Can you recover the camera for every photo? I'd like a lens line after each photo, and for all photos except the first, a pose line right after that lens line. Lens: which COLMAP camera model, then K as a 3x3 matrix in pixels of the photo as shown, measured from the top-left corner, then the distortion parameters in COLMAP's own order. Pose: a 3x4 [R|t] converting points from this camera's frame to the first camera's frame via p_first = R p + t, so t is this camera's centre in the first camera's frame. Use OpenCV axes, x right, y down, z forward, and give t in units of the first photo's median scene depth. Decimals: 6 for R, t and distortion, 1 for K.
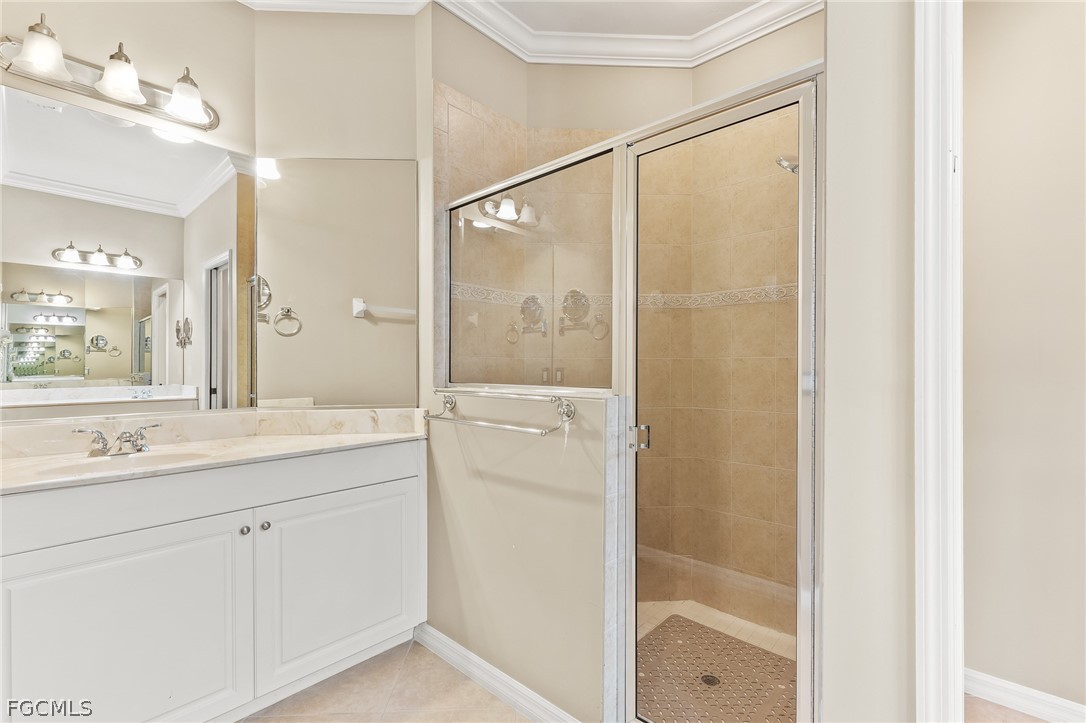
lens RADIAL K [[485.3, 0, 544.1], [0, 485.3, 371.4], [0, 0, 1]] dist [-0.000562, 0.000242]
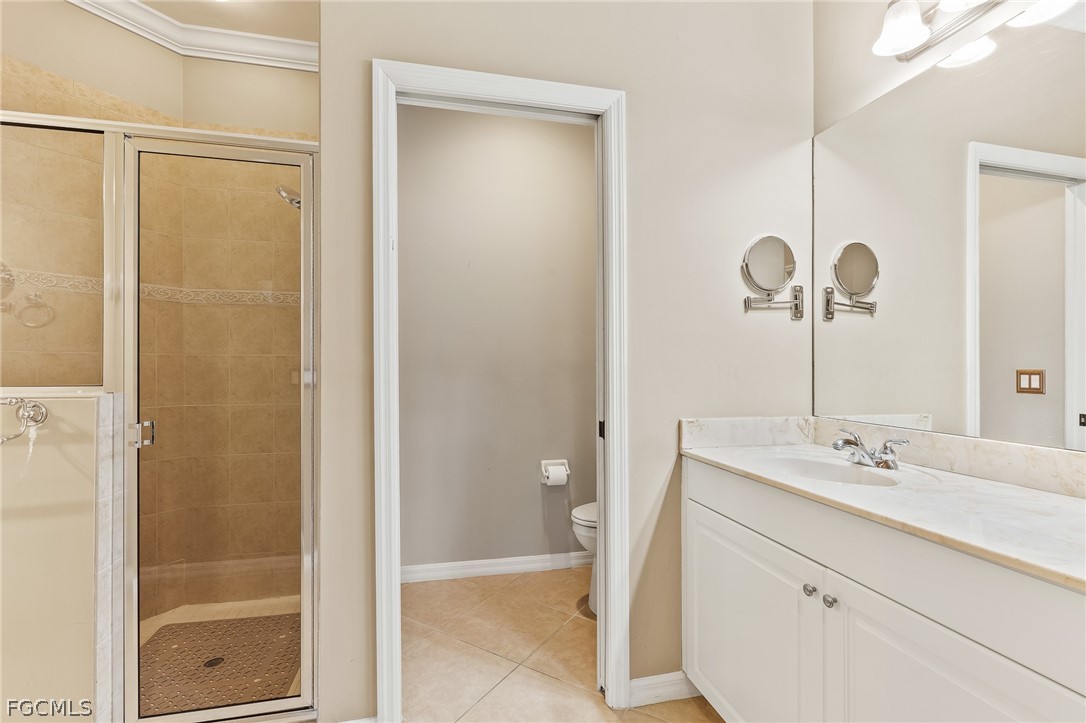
lens RADIAL K [[485.3, 0, 544.1], [0, 485.3, 371.4], [0, 0, 1]] dist [-0.000562, 0.000242]
pose [[0.559877, -0.008091, 0.828536, -0.159026], [0.002205, 0.999963, 0.008275, 0.000810], [-0.828573, -0.002806, 0.559874, -0.230988]]
